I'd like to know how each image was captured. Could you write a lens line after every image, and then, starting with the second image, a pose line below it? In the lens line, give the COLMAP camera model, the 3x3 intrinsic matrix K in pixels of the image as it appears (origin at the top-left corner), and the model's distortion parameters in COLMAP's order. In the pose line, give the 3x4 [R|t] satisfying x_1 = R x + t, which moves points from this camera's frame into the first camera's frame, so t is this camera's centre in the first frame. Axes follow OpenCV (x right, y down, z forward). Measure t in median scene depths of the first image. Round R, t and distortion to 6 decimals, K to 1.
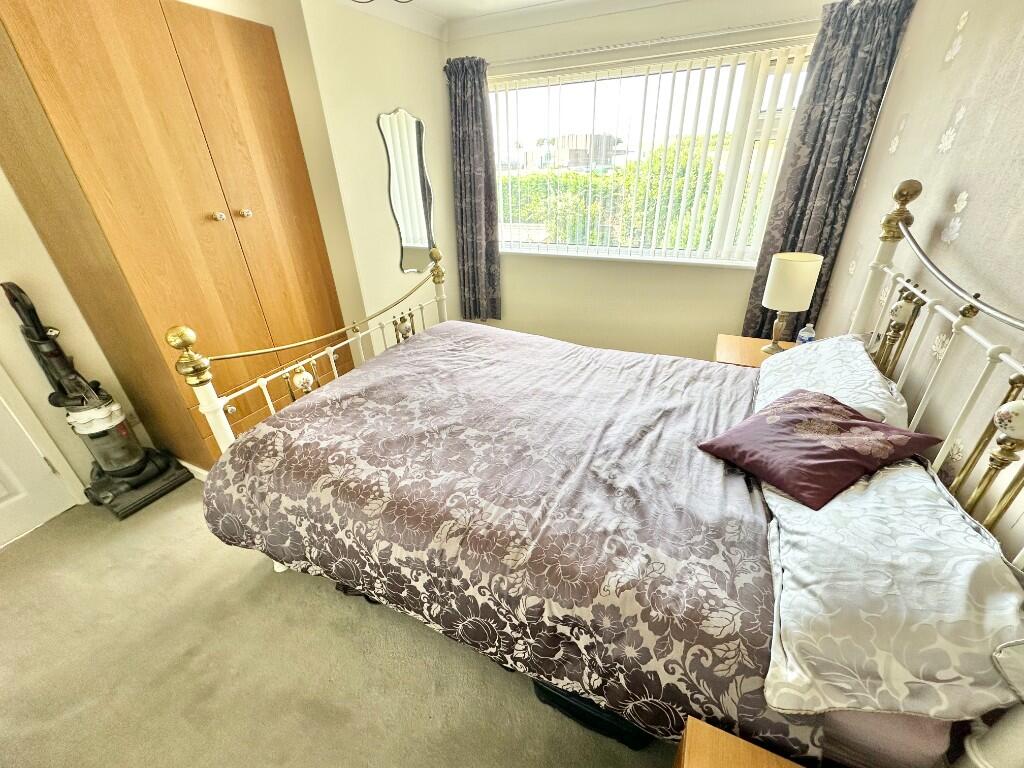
lens RADIAL K [[408.0, 0, 512.3], [0, 408.0, 382.6], [0, 0, 1]] dist [-0.004008, 0.000874]
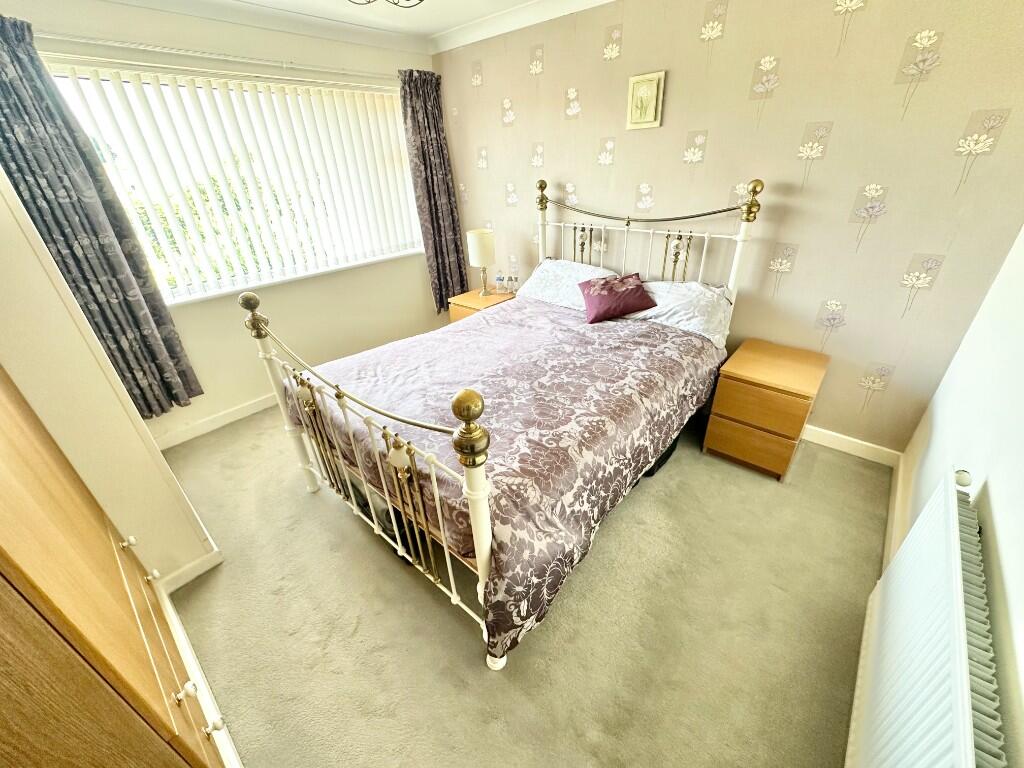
lens RADIAL K [[408.0, 0, 510.0], [0, 408.0, 384.7], [0, 0, 1]] dist [-0.004008, 0.000874]
pose [[0.280198, -0.445264, 0.850429, -1.229756], [0.476021, 0.833769, 0.279702, -0.275162], [-0.833602, 0.326450, 0.445576, 0.527628]]
